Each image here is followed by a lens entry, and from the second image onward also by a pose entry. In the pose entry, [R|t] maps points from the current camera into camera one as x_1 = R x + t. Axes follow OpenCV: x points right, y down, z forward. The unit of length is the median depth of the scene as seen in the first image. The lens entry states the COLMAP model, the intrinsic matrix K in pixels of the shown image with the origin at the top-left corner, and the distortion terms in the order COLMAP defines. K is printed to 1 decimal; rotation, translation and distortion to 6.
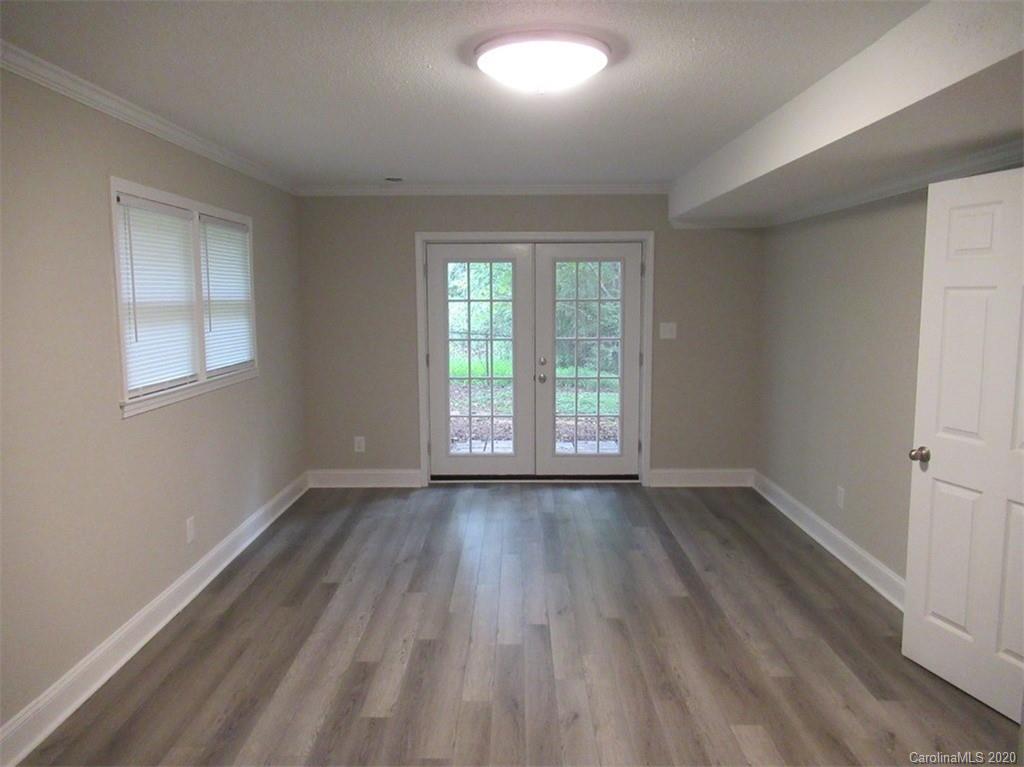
lens RADIAL K [[761.7, 0, 512.0], [0, 761.7, 383.5], [0, 0, 1]] dist [-0.000442, 0.003624]
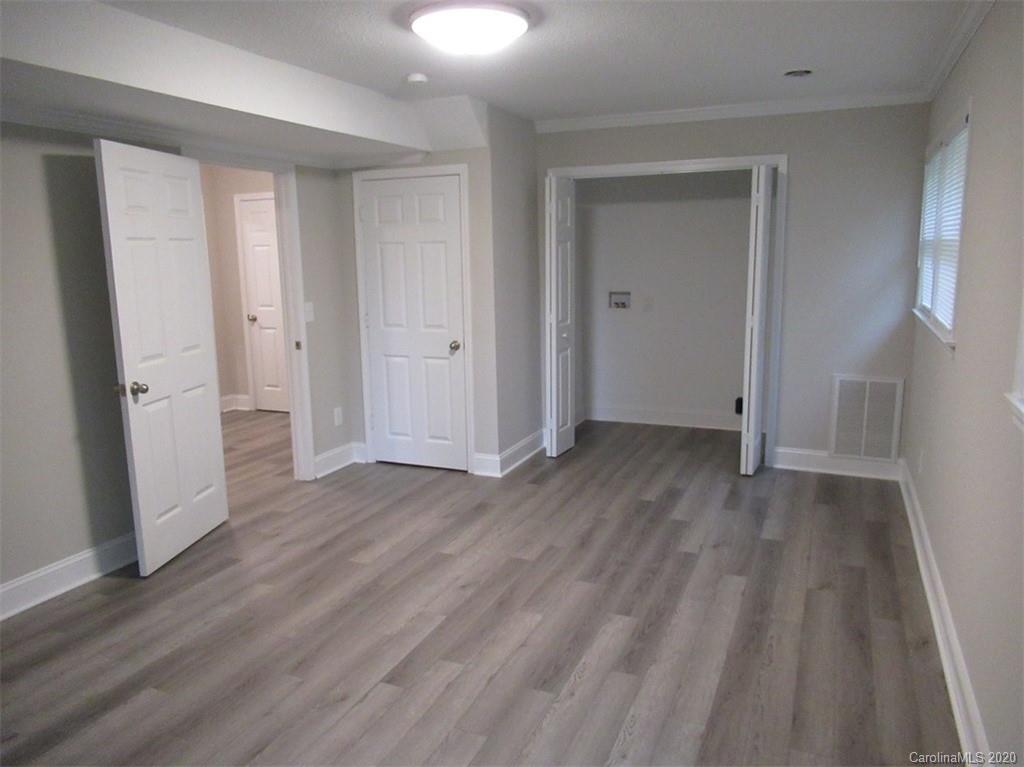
lens RADIAL K [[761.7, 0, 512.0], [0, 761.7, 383.5], [0, 0, 1]] dist [-0.000442, 0.003624]
pose [[-0.921031, -0.042491, 0.387164, -0.406255], [0.073412, 0.957276, 0.279701, -0.189020], [-0.382507, 0.286036, -0.878562, 1.781993]]
